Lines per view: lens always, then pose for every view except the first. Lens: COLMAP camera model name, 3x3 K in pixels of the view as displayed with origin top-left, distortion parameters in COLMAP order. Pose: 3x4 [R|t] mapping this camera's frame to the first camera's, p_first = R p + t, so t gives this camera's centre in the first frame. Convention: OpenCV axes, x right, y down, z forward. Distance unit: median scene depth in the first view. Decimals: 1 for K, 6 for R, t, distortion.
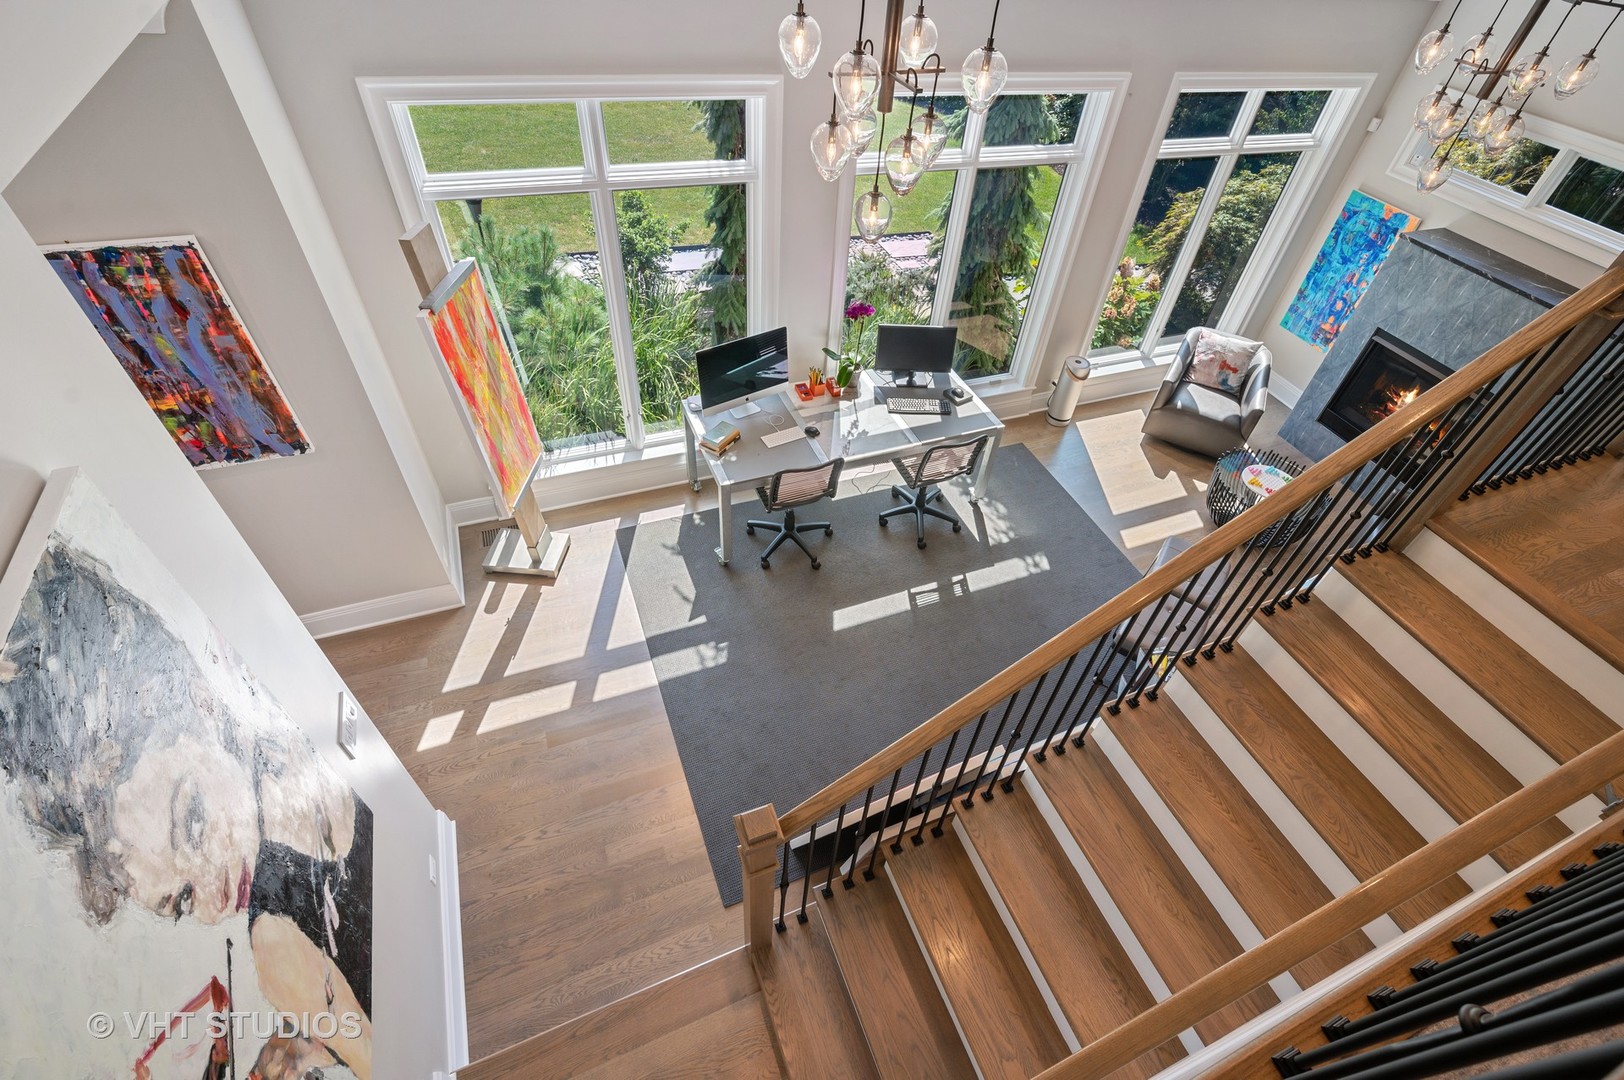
lens RADIAL K [[693.4, 0, 824.2], [0, 693.4, 553.6], [0, 0, 1]] dist [-0.002279, 0.000405]
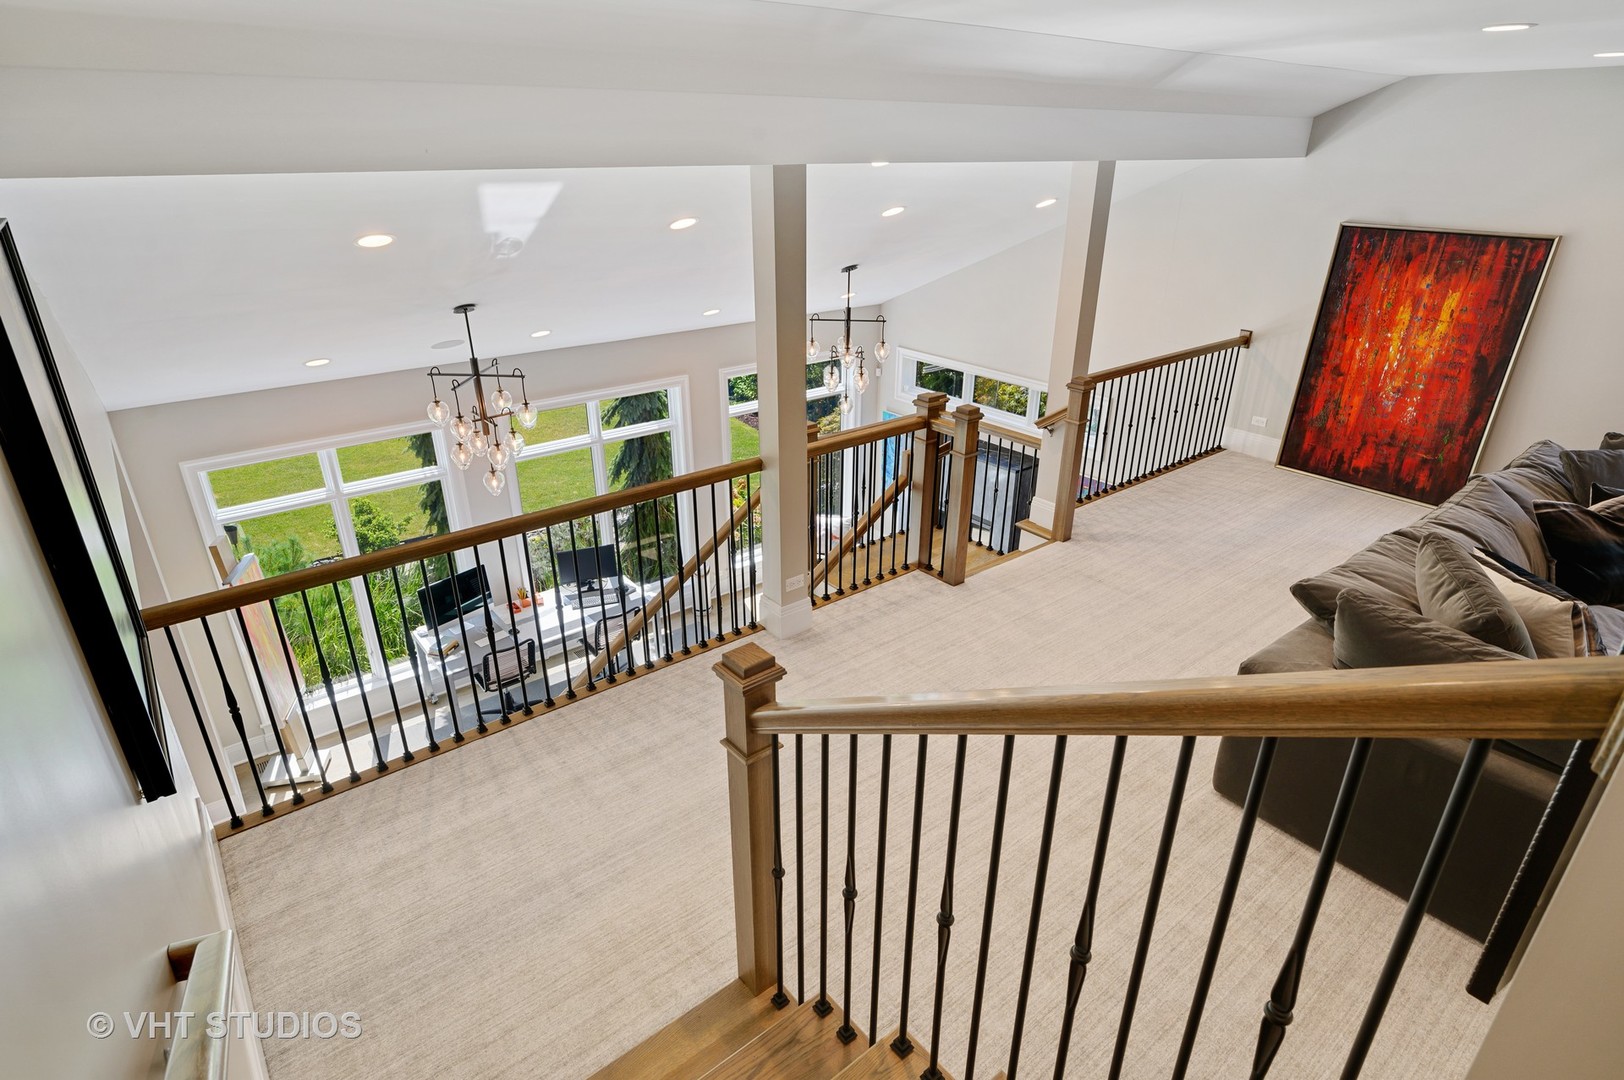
lens RADIAL K [[869.3, 0, 807.6], [0, 869.3, 544.8], [0, 0, 1]] dist [-0.004390, -0.000311]
pose [[0.957749, -0.192435, 0.213743, 0.185199], [0.258284, 0.902412, -0.344880, 0.383455], [-0.126517, 0.385515, 0.913987, -0.652943]]
